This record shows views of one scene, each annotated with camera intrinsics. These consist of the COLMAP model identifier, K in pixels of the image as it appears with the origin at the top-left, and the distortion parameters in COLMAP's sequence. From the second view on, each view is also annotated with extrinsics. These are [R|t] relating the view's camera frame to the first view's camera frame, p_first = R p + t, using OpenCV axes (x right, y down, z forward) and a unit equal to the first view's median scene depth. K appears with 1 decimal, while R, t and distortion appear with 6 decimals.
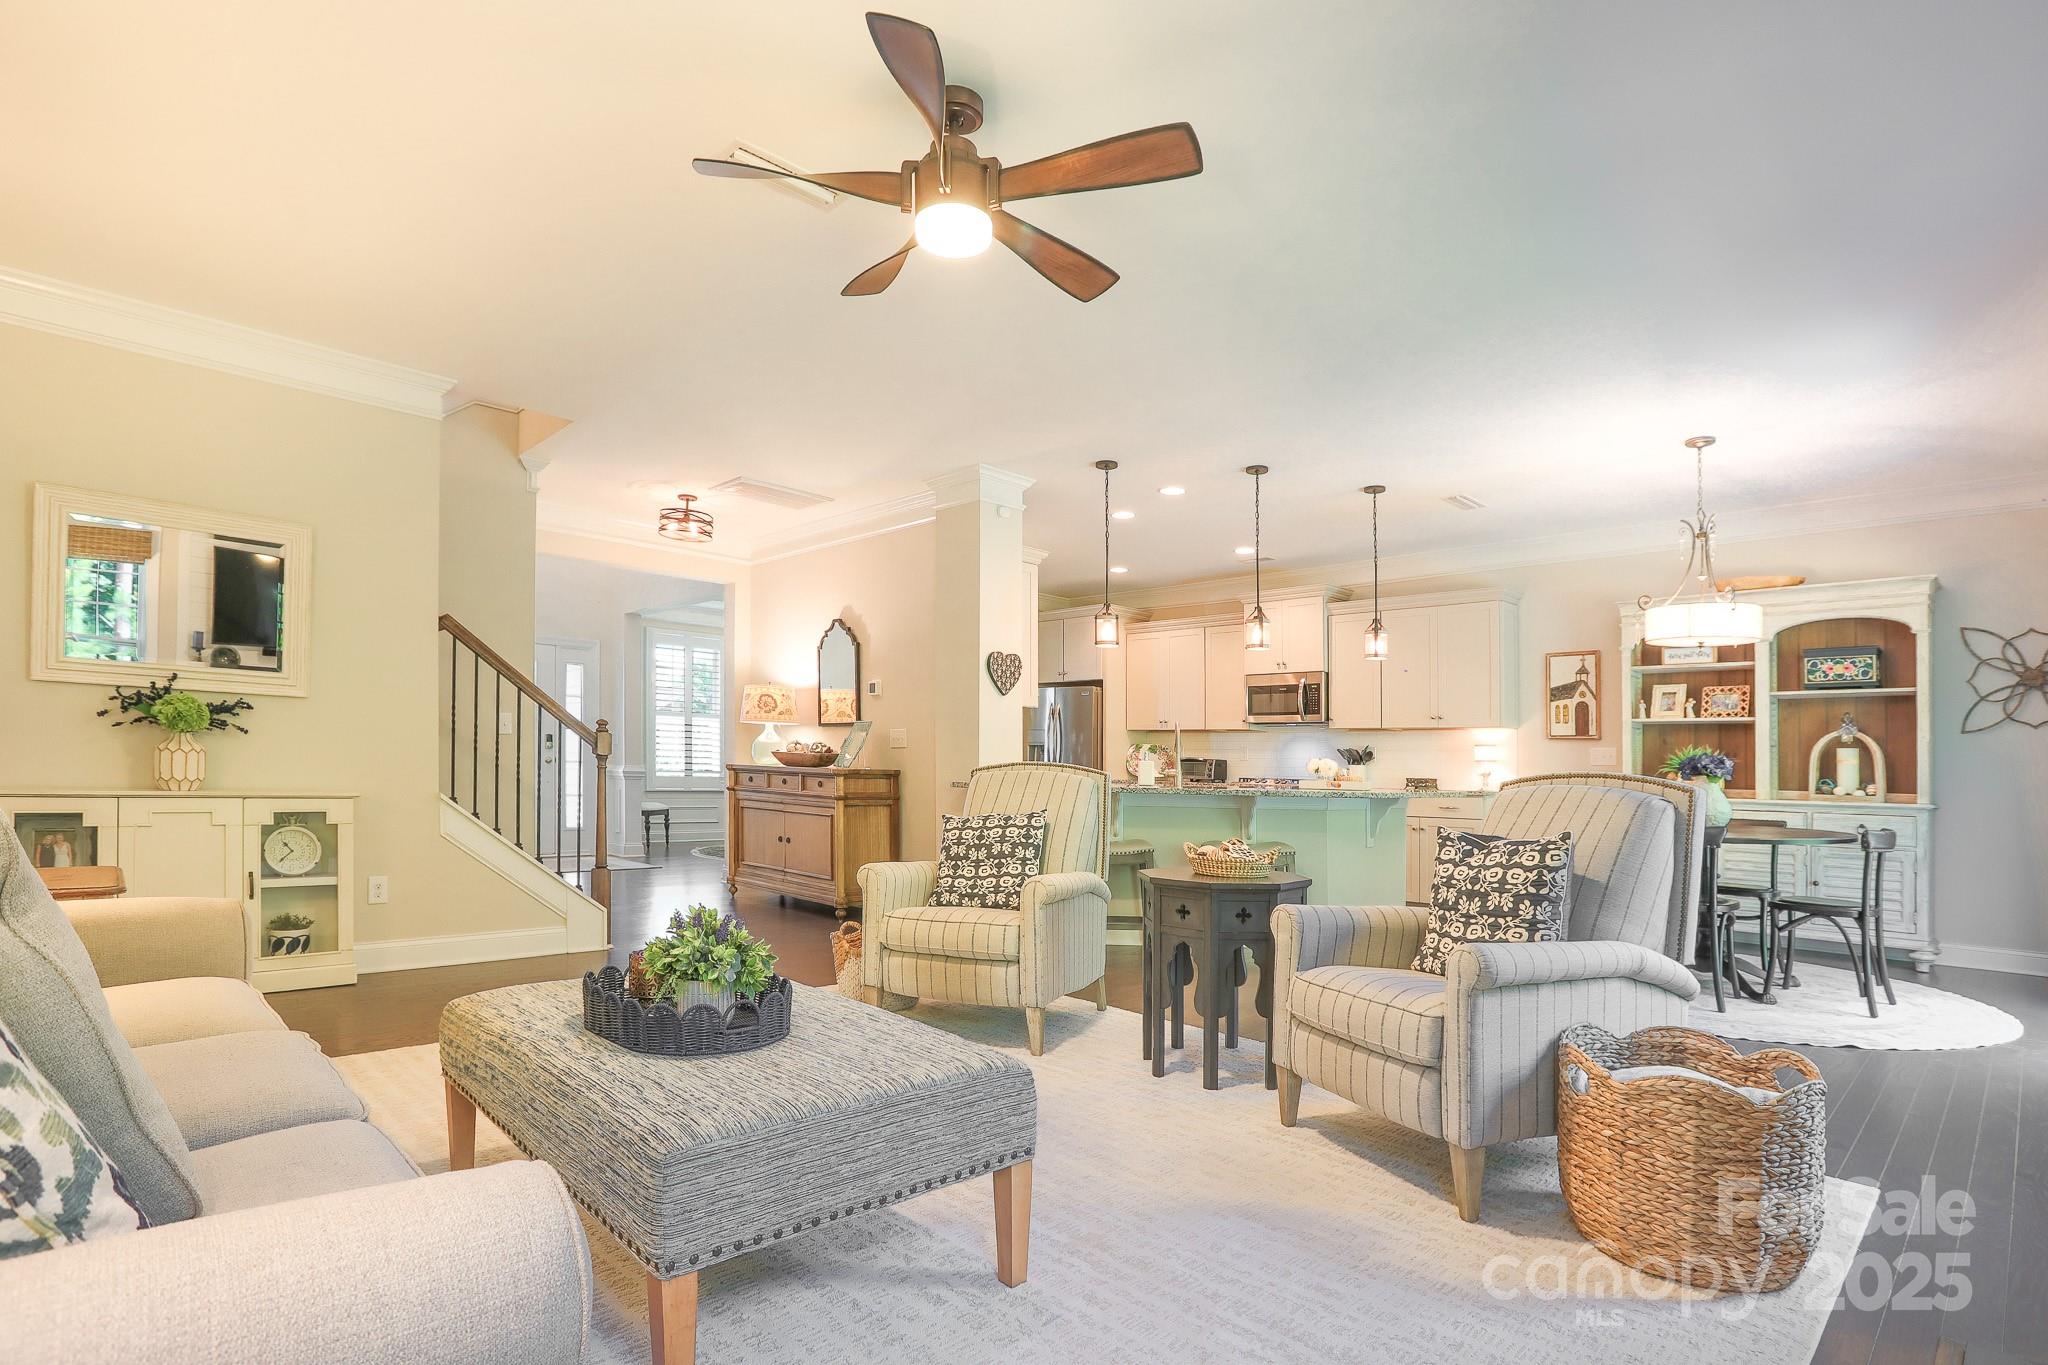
lens RADIAL K [[1012.7, 0, 1024.2], [0, 1012.7, 762.2], [0, 0, 1]] dist [-0.025796, 0.005807]
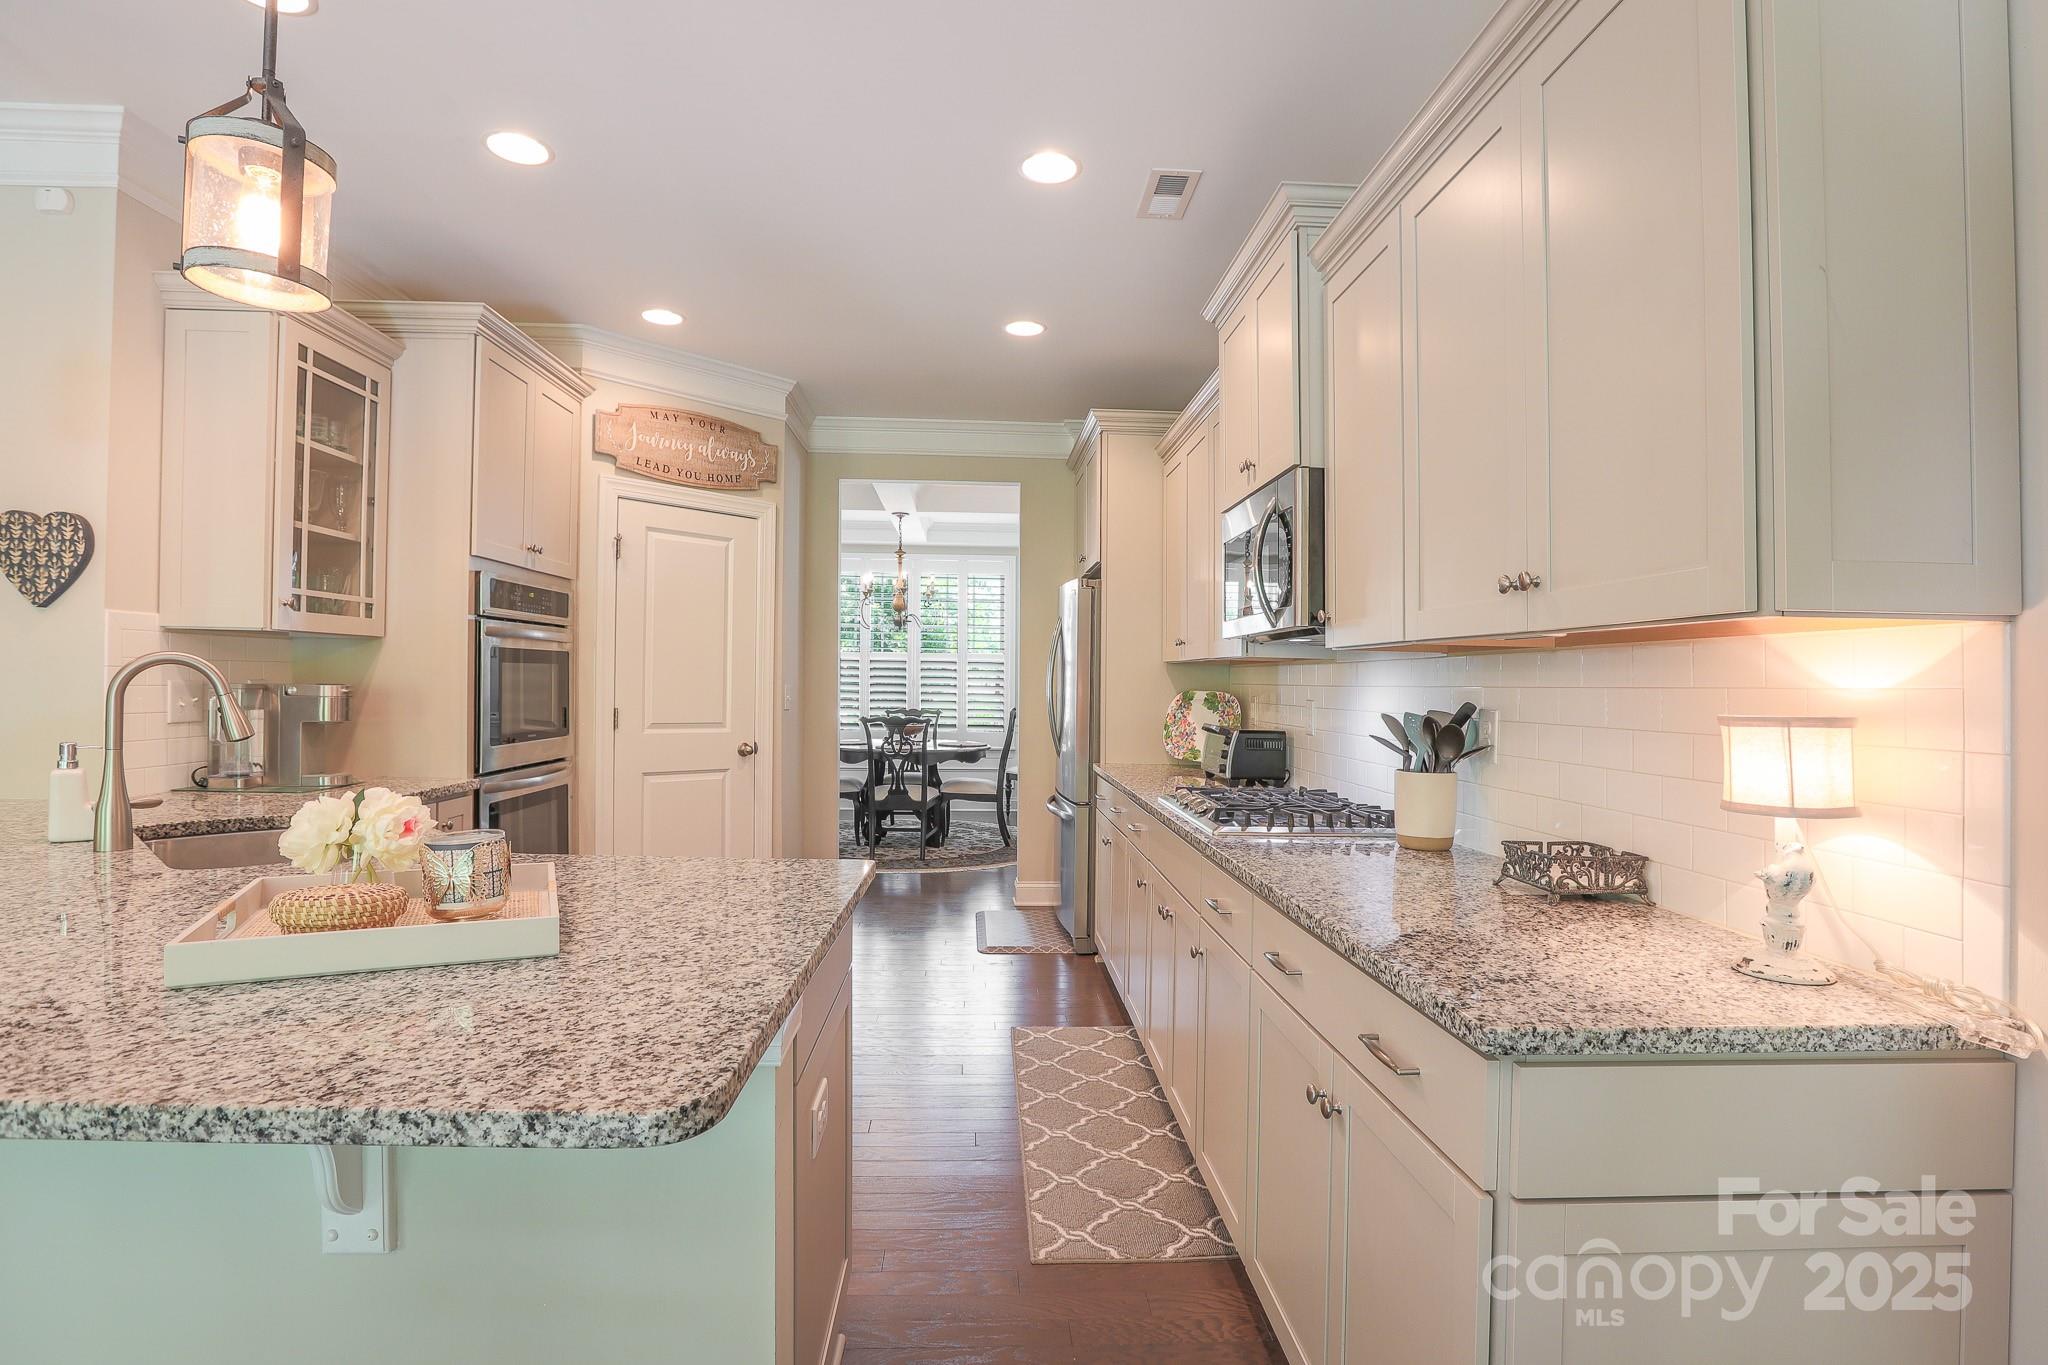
lens RADIAL K [[978.8, 0, 1052.8], [0, 978.8, 677.9], [0, 0, 1]] dist [-0.034236, 0.005403]
pose [[0.754240, -0.012747, -0.656475, 0.534660], [0.002687, 0.999863, -0.016326, -0.024745], [0.656593, 0.010550, 0.754171, 0.890784]]
